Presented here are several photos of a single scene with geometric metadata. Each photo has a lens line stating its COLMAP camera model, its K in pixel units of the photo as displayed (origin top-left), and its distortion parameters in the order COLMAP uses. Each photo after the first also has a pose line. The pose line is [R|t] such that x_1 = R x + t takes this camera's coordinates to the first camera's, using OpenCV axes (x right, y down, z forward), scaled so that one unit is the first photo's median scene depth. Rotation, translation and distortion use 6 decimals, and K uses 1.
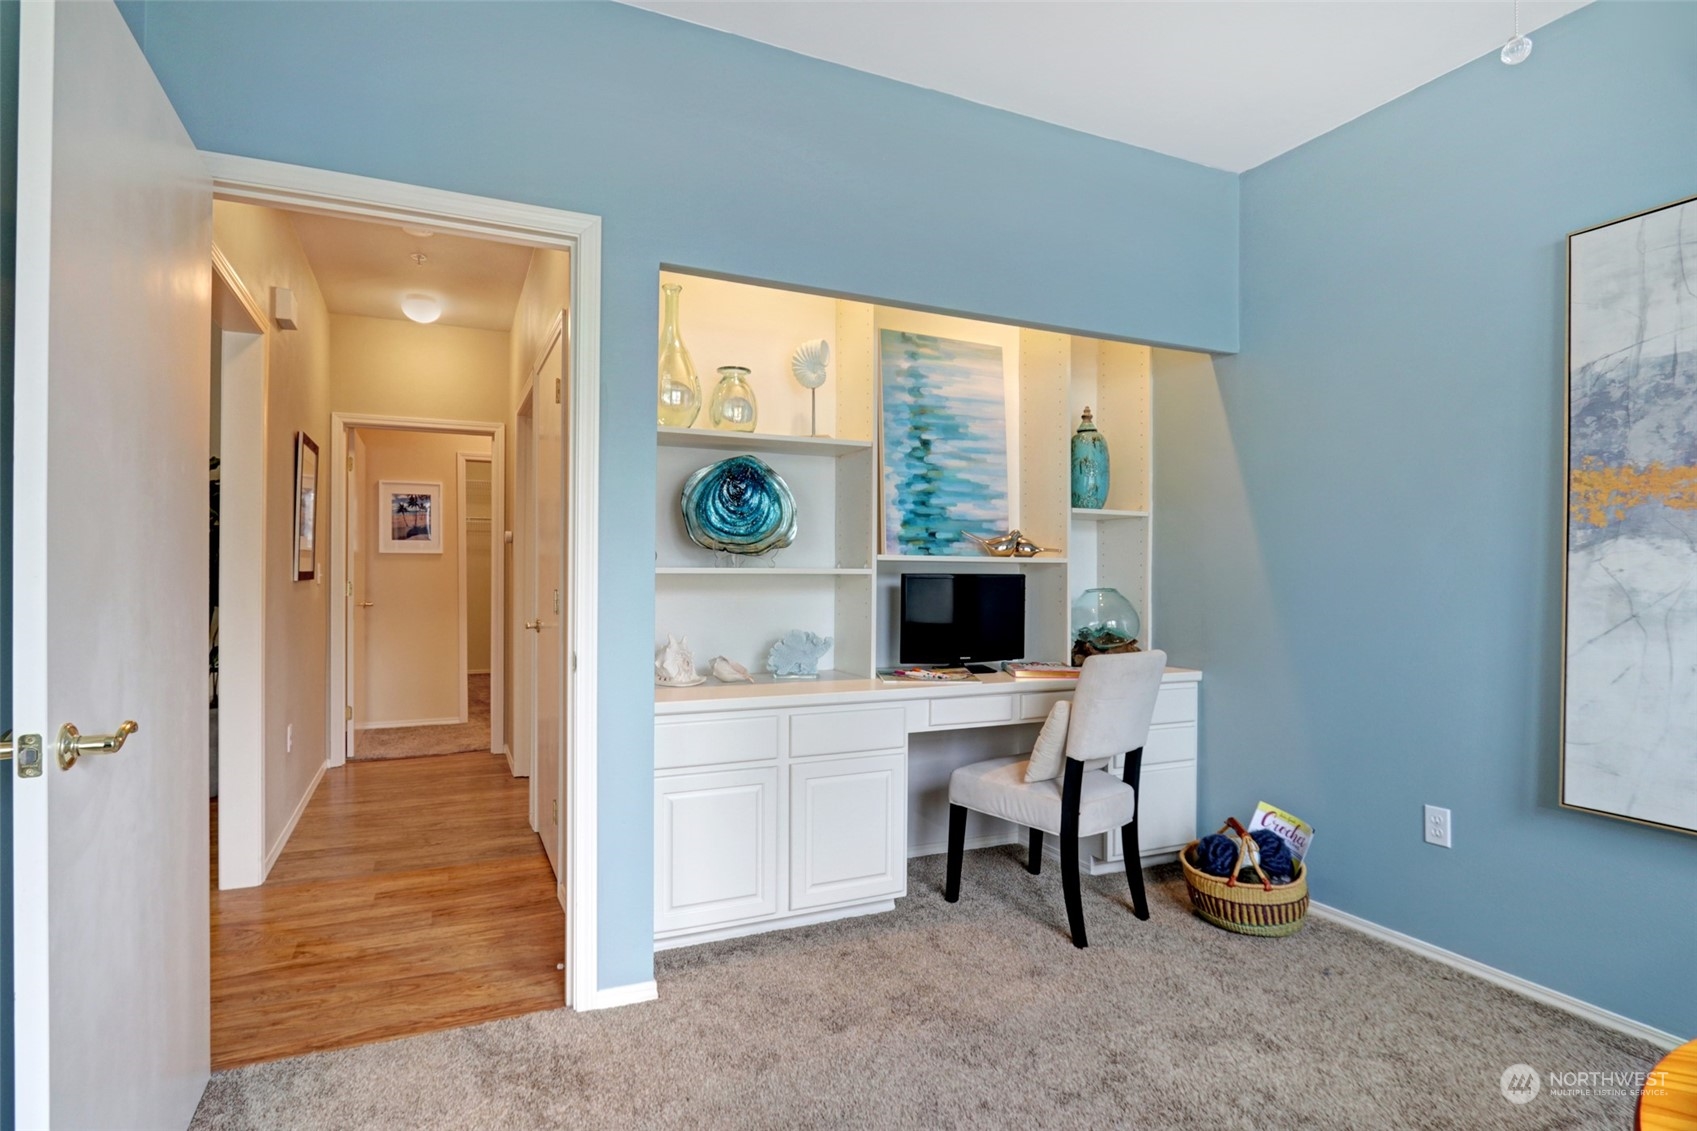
lens RADIAL K [[827.1, 0, 848.1], [0, 827.1, 574.4], [0, 0, 1]] dist [-0.019946, 0.001790]
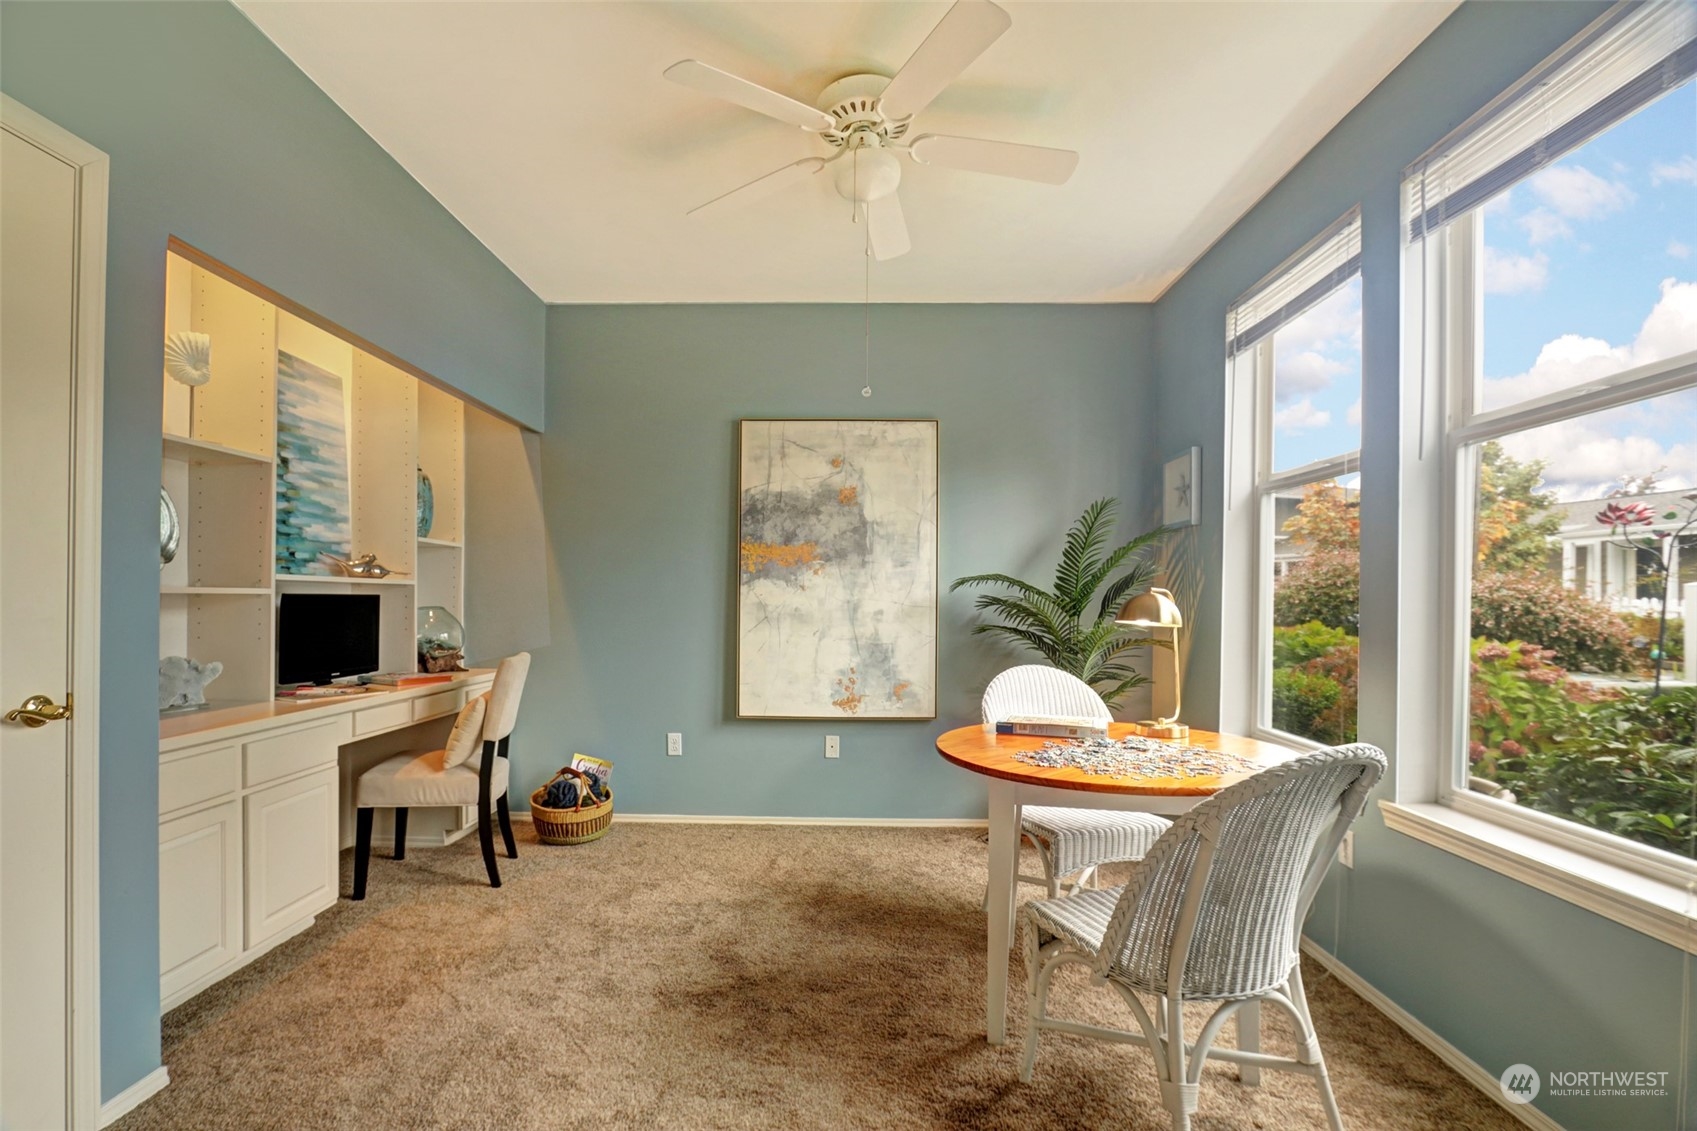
lens RADIAL K [[785.7, 0, 822.0], [0, 785.7, 598.3], [0, 0, 1]] dist [-0.014266, 0.002003]
pose [[0.428926, -0.000541, 0.903339, -0.544265], [-0.007099, 0.999967, 0.003969, -0.003756], [-0.903312, -0.008115, 0.428908, 0.022705]]
